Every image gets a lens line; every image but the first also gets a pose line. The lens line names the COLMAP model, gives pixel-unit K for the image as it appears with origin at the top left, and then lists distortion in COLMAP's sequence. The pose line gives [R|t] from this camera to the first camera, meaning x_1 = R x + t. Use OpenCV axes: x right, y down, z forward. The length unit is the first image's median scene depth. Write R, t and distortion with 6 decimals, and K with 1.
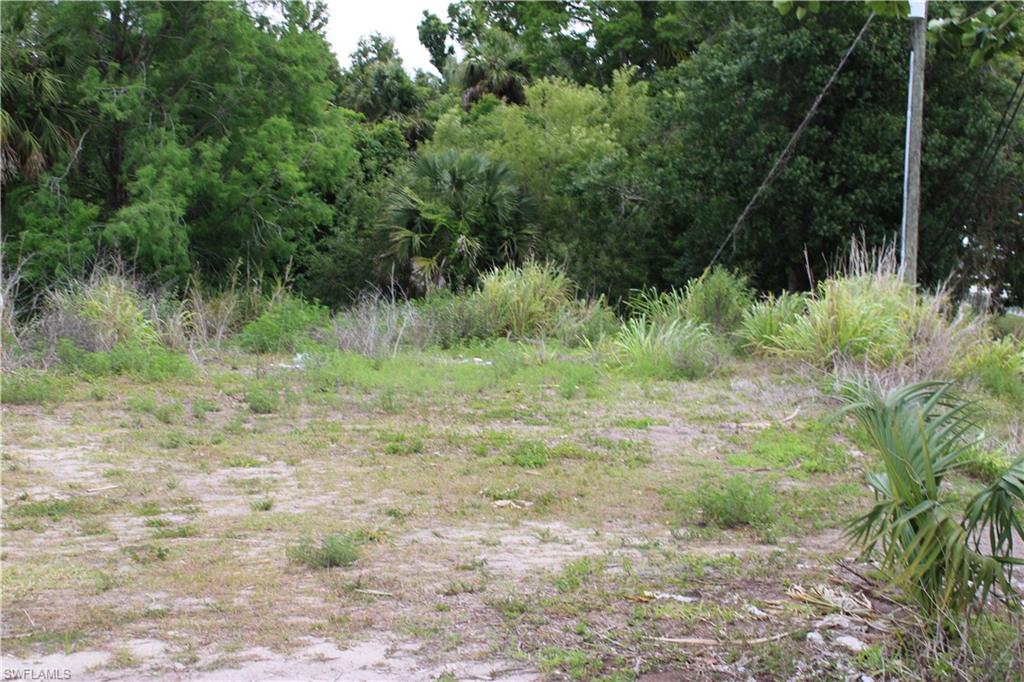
lens RADIAL K [[1374.3, 0, 513.2], [0, 1374.3, 336.2], [0, 0, 1]] dist [0.048124, 0.000000]
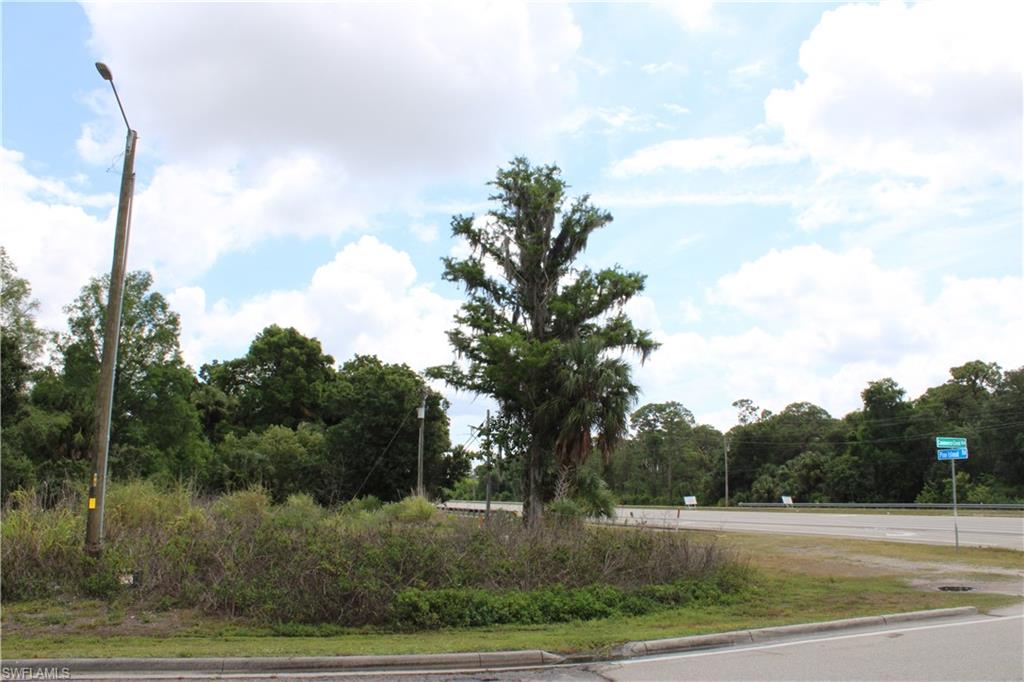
lens RADIAL K [[890.5, 0, 515.7], [0, 890.5, 337.3], [0, 0, 1]] dist [-0.136436, 0.150126]
pose [[0.864639, 0.067583, 0.497827, -0.461194], [0.040922, 0.978144, -0.203863, 0.019028], [-0.500724, 0.196640, 0.842976, -0.745843]]
